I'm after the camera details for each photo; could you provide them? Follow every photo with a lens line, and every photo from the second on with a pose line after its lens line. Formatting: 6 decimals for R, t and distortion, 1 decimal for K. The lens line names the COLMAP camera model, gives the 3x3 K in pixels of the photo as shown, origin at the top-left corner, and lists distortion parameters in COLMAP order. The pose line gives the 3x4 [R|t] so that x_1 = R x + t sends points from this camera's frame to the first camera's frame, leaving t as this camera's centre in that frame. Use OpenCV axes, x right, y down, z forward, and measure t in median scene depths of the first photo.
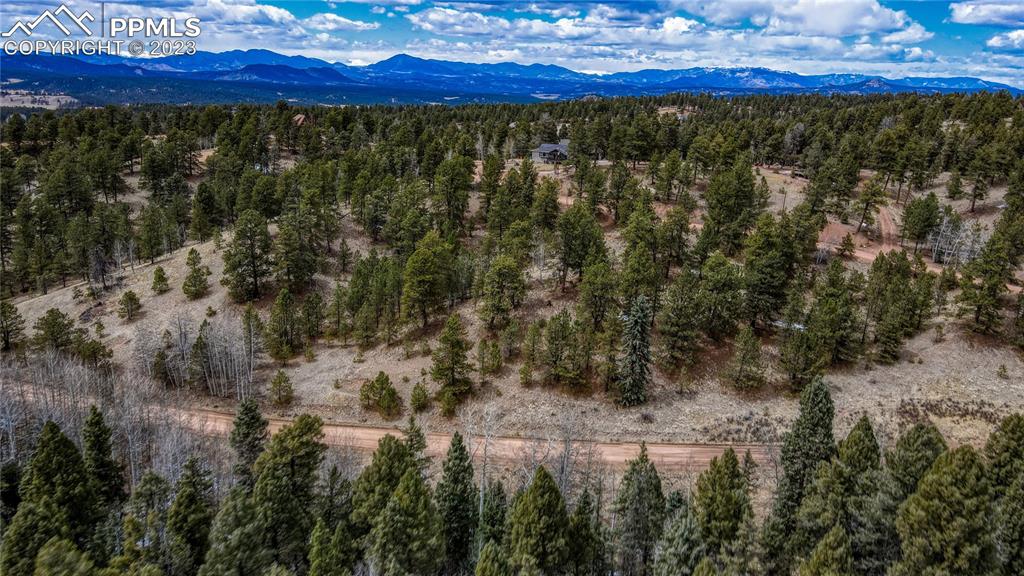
lens RADIAL K [[763.1, 0, 500.8], [0, 763.1, 285.4], [0, 0, 1]] dist [-0.003570, 0.028981]
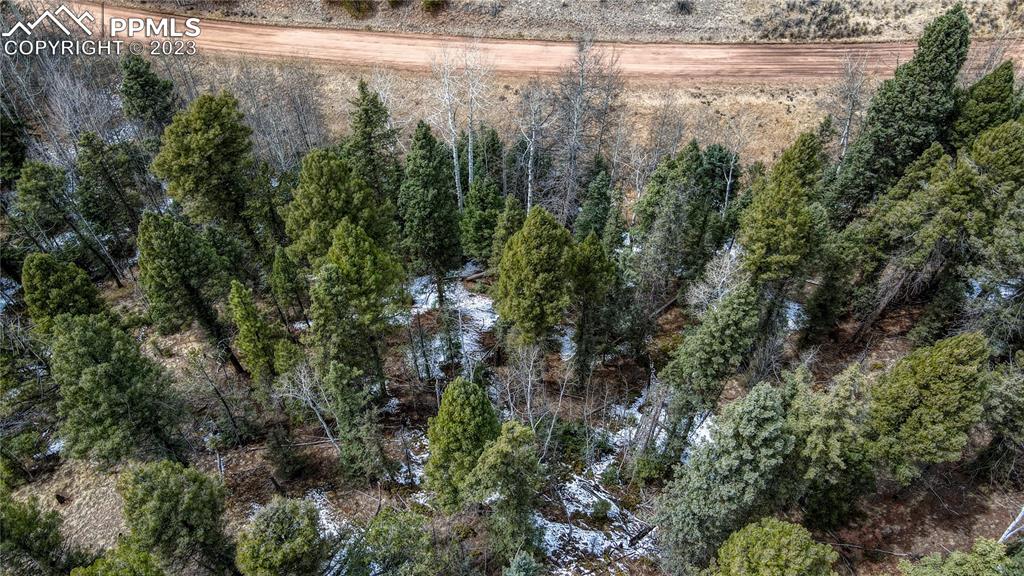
lens RADIAL K [[763.1, 0, 506.8], [0, 763.1, 288.6], [0, 0, 1]] dist [-0.003570, 0.028981]
pose [[0.999380, -0.027287, -0.022263, 0.019438], [0.035124, 0.818294, 0.573725, -0.048359], [0.002562, -0.574151, 0.818745, 0.198567]]
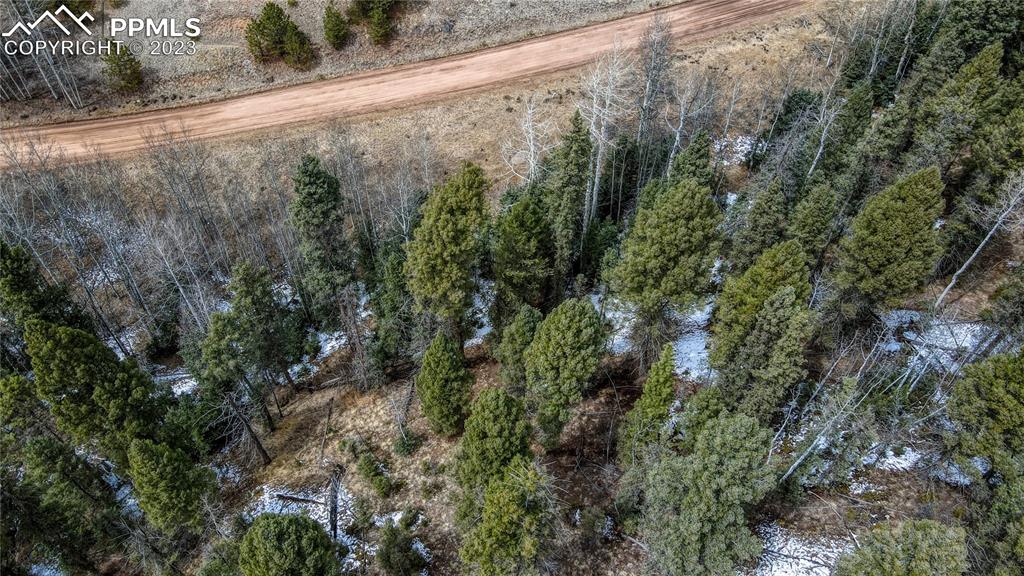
lens RADIAL K [[763.1, 0, 505.8], [0, 763.1, 287.3], [0, 0, 1]] dist [-0.003570, 0.028981]
pose [[0.899344, -0.353801, 0.256916, -0.253915], [0.137775, 0.786954, 0.601433, -0.077562], [-0.414969, -0.505498, 0.756487, 0.285625]]
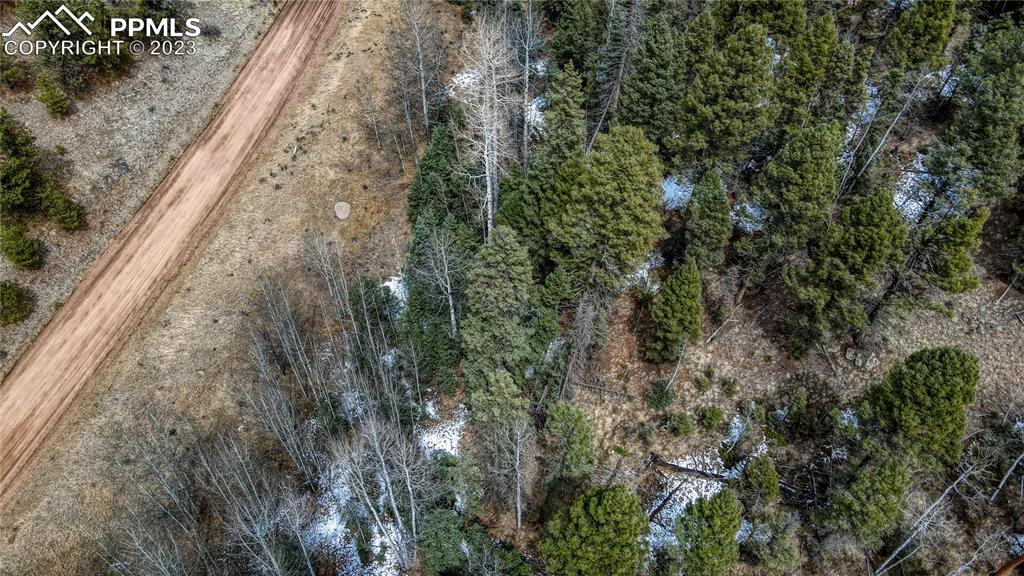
lens RADIAL K [[763.1, 0, 507.2], [0, 763.1, 292.3], [0, 0, 1]] dist [-0.003570, 0.028981]
pose [[0.076237, -0.778838, 0.622575, -0.485241], [0.246325, 0.619750, 0.745140, -0.168423], [-0.966184, 0.096549, 0.239095, 0.581453]]
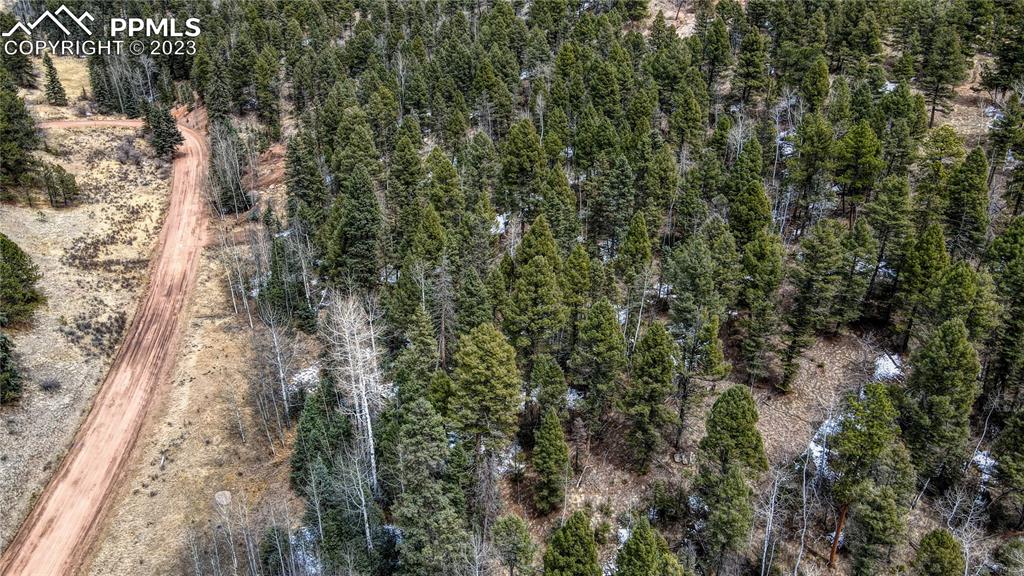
lens RADIAL K [[763.1, 0, 512.5], [0, 763.1, 288.0], [0, 0, 1]] dist [-0.003570, 0.028981]
pose [[-0.310266, -0.400597, 0.862123, -0.652377], [0.238645, 0.845017, 0.478534, -0.196834], [-0.920208, 0.354215, -0.166580, 0.674721]]
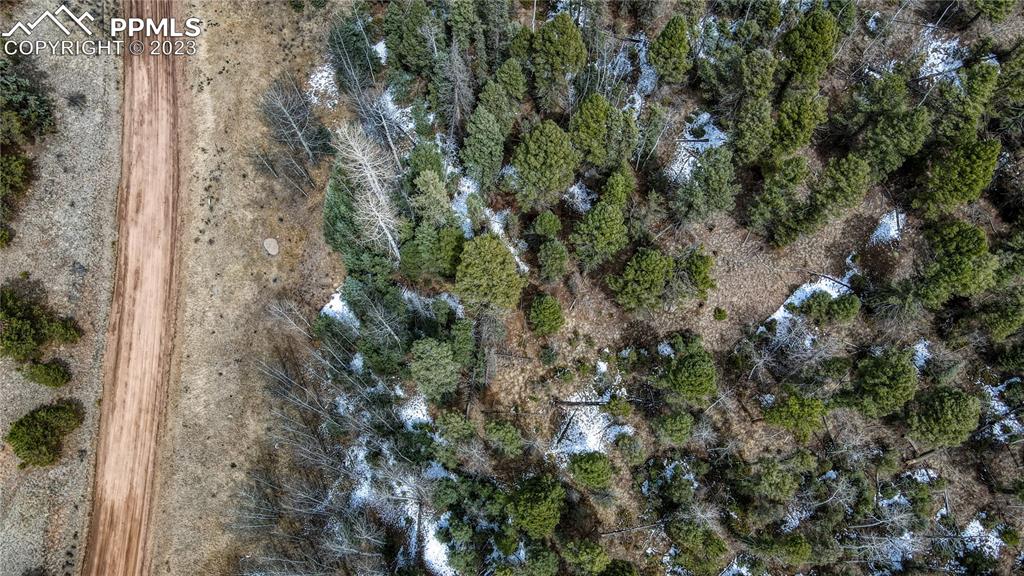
lens RADIAL K [[763.1, 0, 511.3], [0, 763.1, 293.4], [0, 0, 1]] dist [-0.003570, 0.028981]
pose [[-0.238772, -0.928458, 0.284523, -0.368480], [0.262934, 0.220239, 0.939340, -0.456010], [-0.934801, 0.299099, 0.191537, 0.484091]]
